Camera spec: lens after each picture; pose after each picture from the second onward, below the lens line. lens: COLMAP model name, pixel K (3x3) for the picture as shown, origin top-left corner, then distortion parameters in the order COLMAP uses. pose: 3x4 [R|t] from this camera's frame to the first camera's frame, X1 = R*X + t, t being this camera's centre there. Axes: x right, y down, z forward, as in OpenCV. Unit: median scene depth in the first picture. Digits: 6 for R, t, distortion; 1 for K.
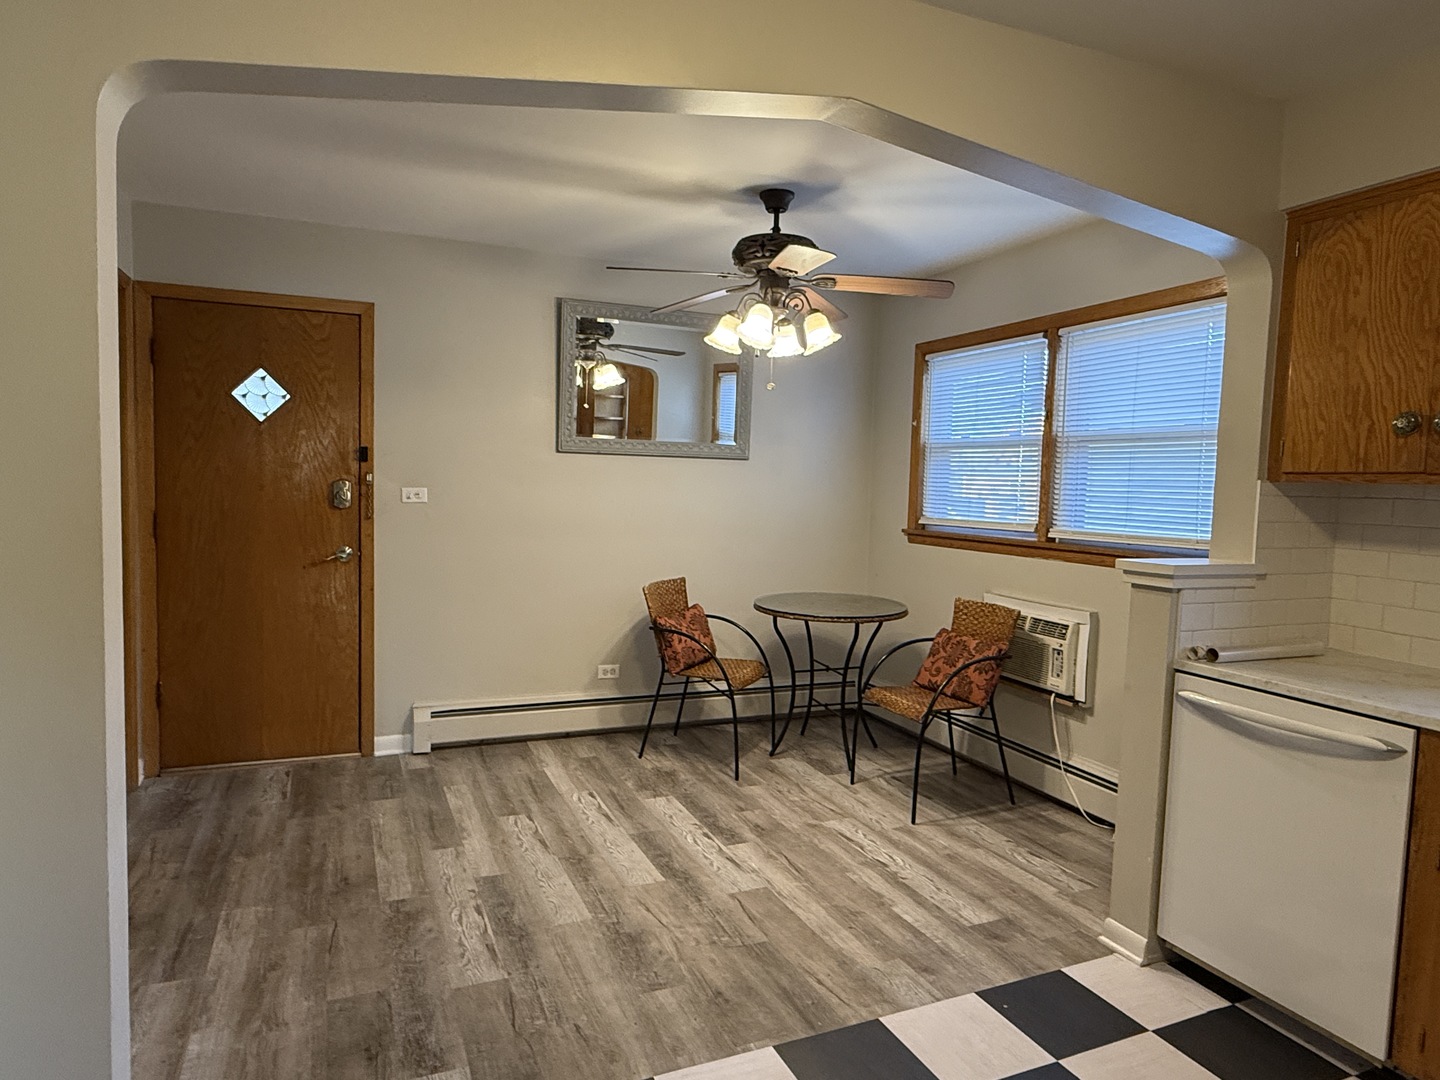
lens RADIAL K [[895.7, 0, 715.7], [0, 895.7, 549.4], [0, 0, 1]] dist [-0.007328, 0.007341]
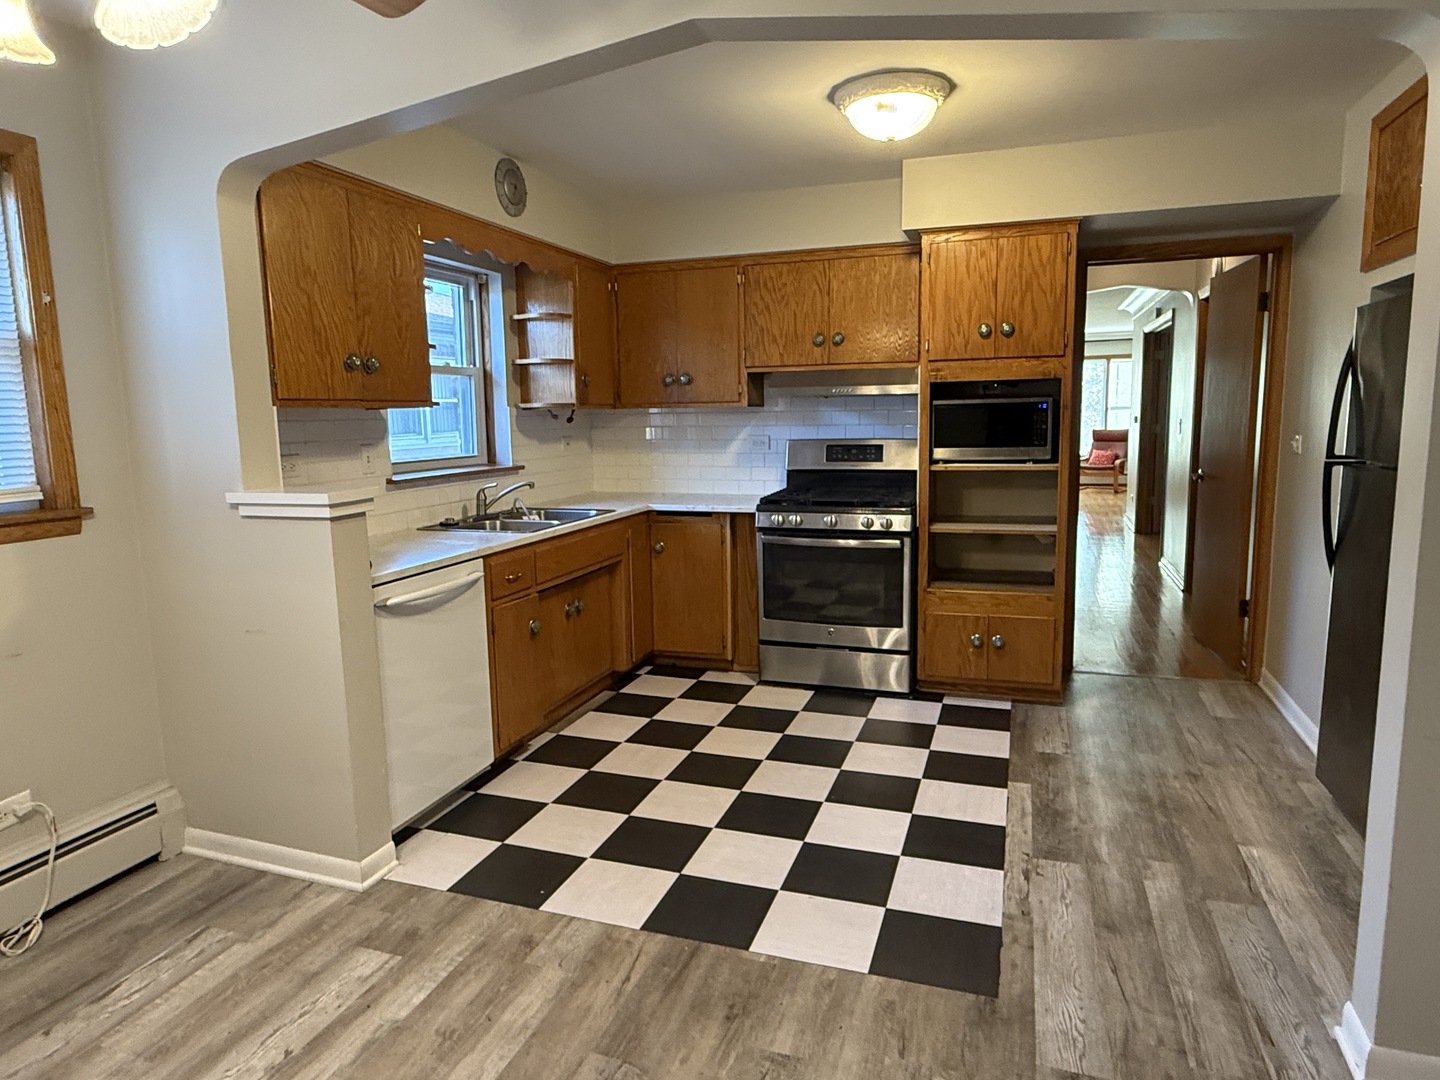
lens RADIAL K [[895.7, 0, 709.0], [0, 895.7, 543.9], [0, 0, 1]] dist [-0.007328, 0.007341]
pose [[-0.739456, -0.111440, 0.663917, -0.399189], [0.051937, 0.973821, 0.221304, -0.107320], [-0.671199, 0.198127, -0.714310, 1.227128]]
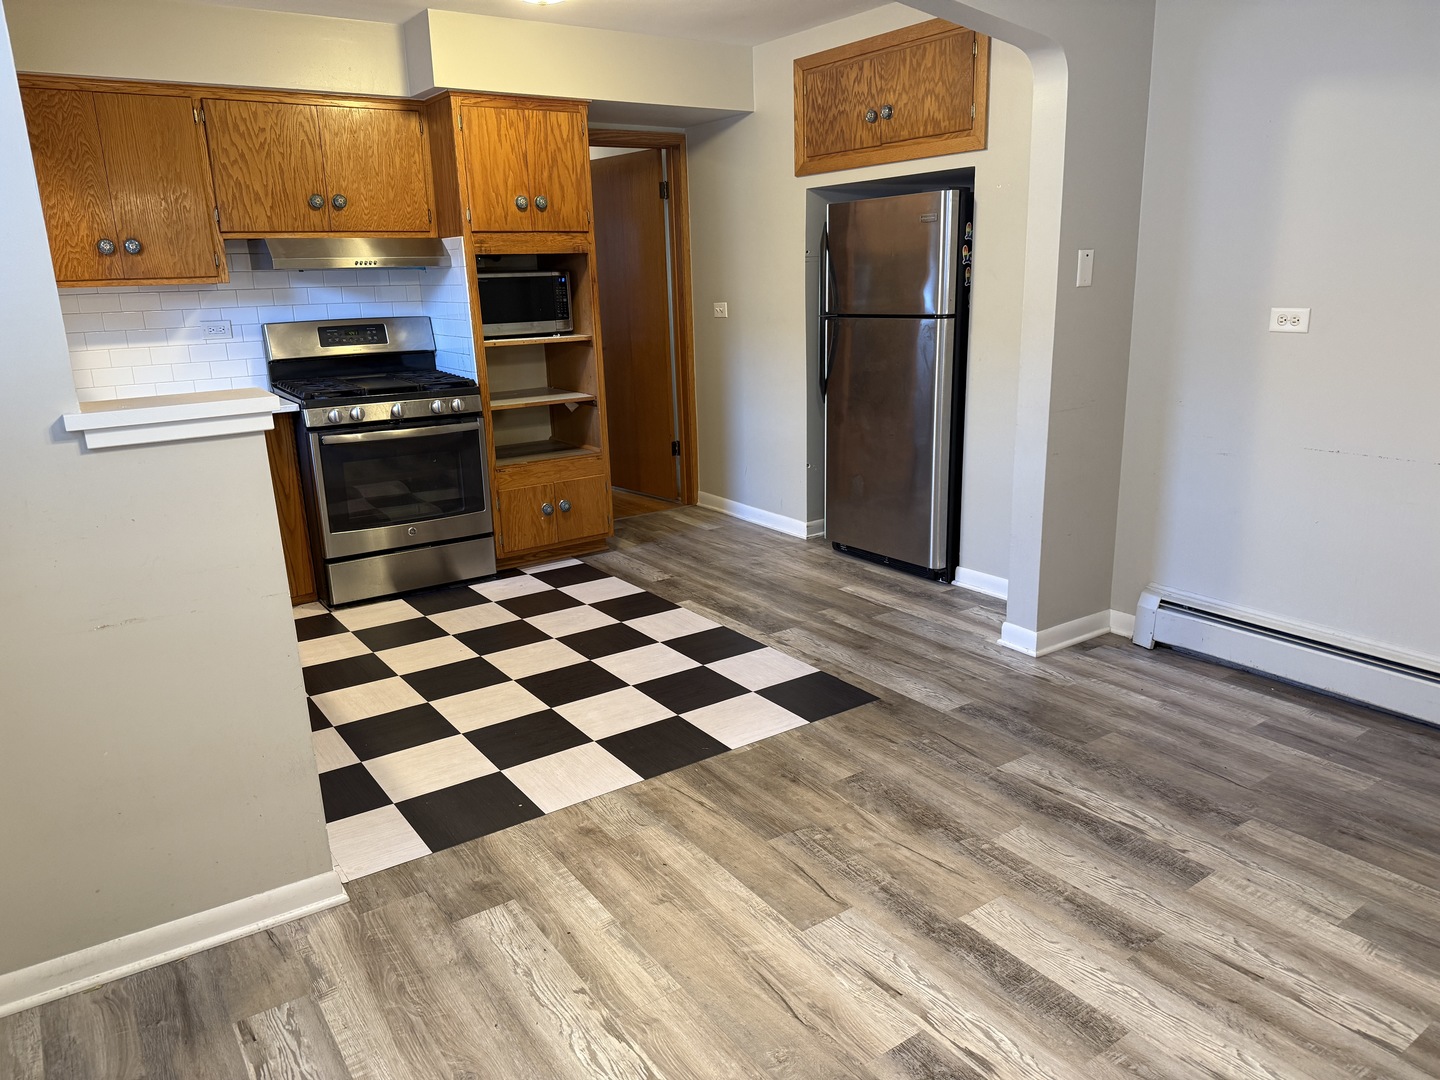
lens RADIAL K [[1009.4, 0, 719.5], [0, 1009.4, 548.5], [0, 0, 1]] dist [0.064209, -0.088021]
pose [[-0.979008, 0.057533, -0.195532, 0.244340], [-0.010905, 0.943175, 0.332118, -0.122297], [0.203529, 0.327279, -0.922748, 1.590544]]
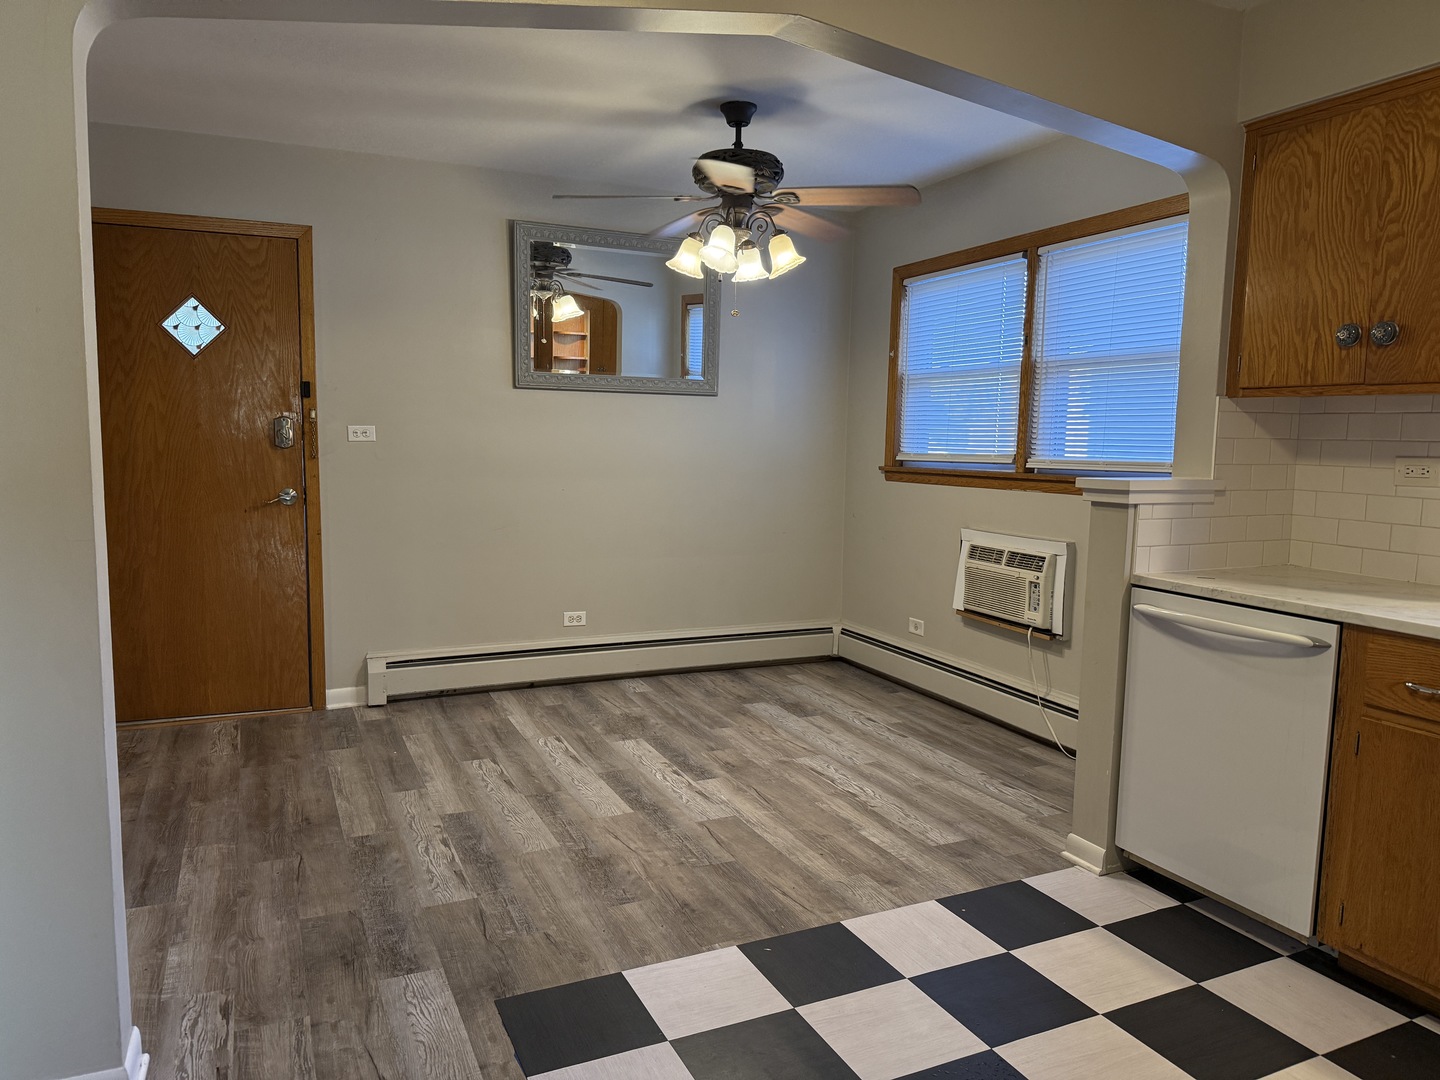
lens RADIAL K [[1009.4, 0, 715.8], [0, 1009.4, 550.5], [0, 0, 1]] dist [0.064209, -0.088021]
pose [[0.999646, -0.015114, 0.021888, 0.015050], [0.014232, 0.999101, 0.039937, 0.035843], [-0.022472, -0.039611, 0.998962, -0.118740]]
